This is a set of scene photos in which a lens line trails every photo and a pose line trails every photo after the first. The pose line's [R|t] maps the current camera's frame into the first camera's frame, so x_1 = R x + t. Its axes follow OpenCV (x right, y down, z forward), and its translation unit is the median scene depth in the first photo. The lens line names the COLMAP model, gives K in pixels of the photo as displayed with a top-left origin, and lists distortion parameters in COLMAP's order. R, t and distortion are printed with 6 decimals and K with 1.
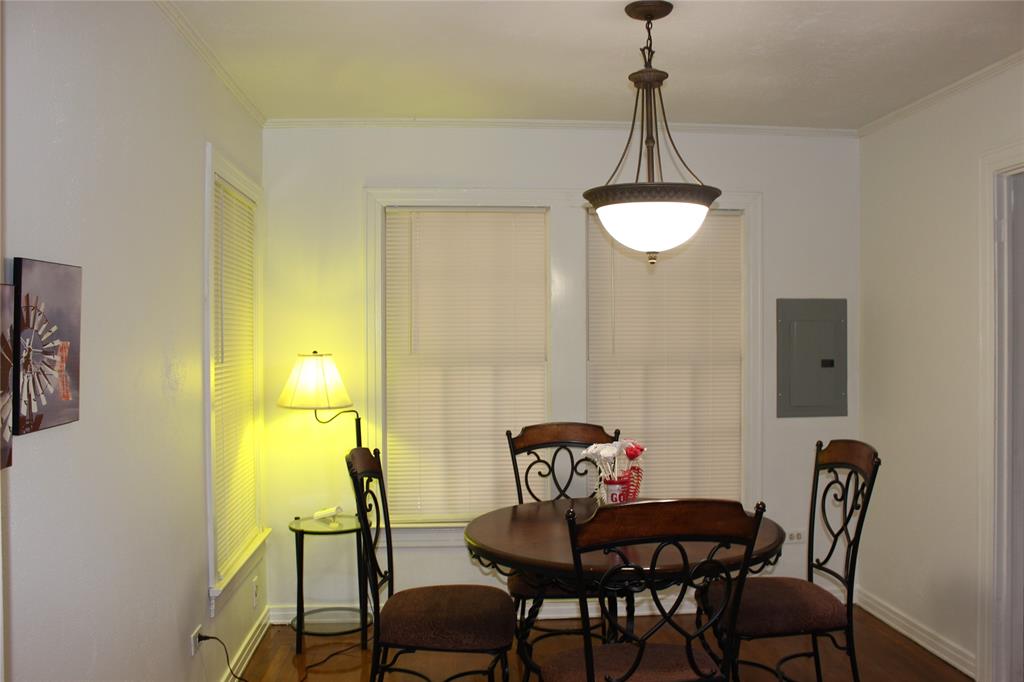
lens RADIAL K [[882.1, 0, 504.2], [0, 882.1, 349.3], [0, 0, 1]] dist [-0.130354, 0.090402]
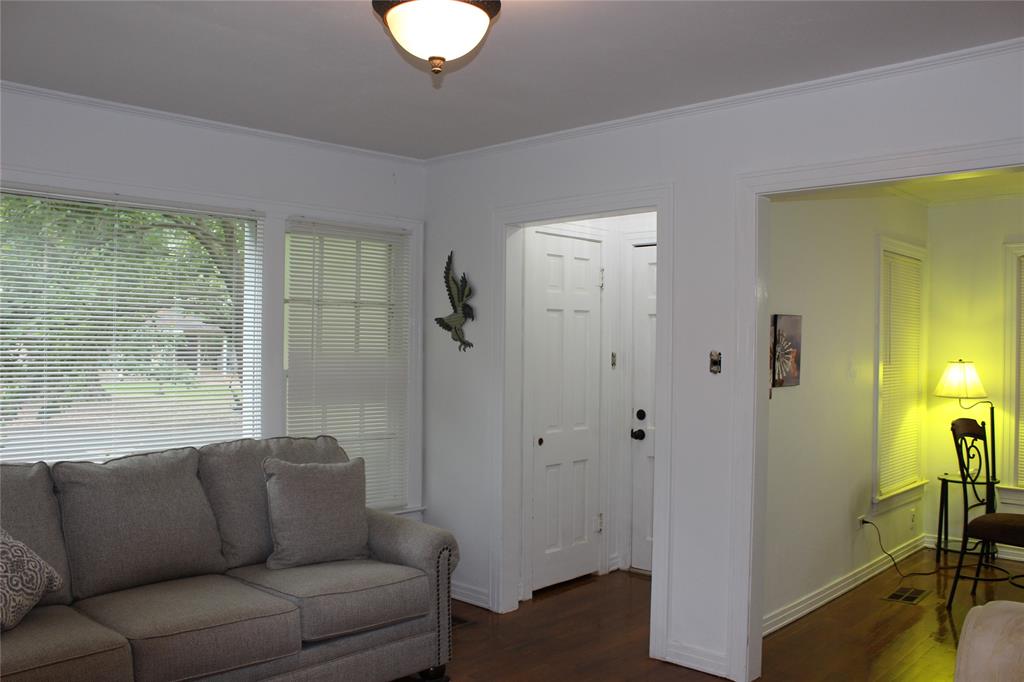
lens RADIAL K [[882.1, 0, 504.1], [0, 882.1, 346.8], [0, 0, 1]] dist [-0.130354, 0.090402]
pose [[0.685746, 0.013569, -0.727714, 0.392294], [-0.025026, 0.999675, -0.004943, 0.009105], [0.727410, 0.021601, 0.685863, -0.701190]]
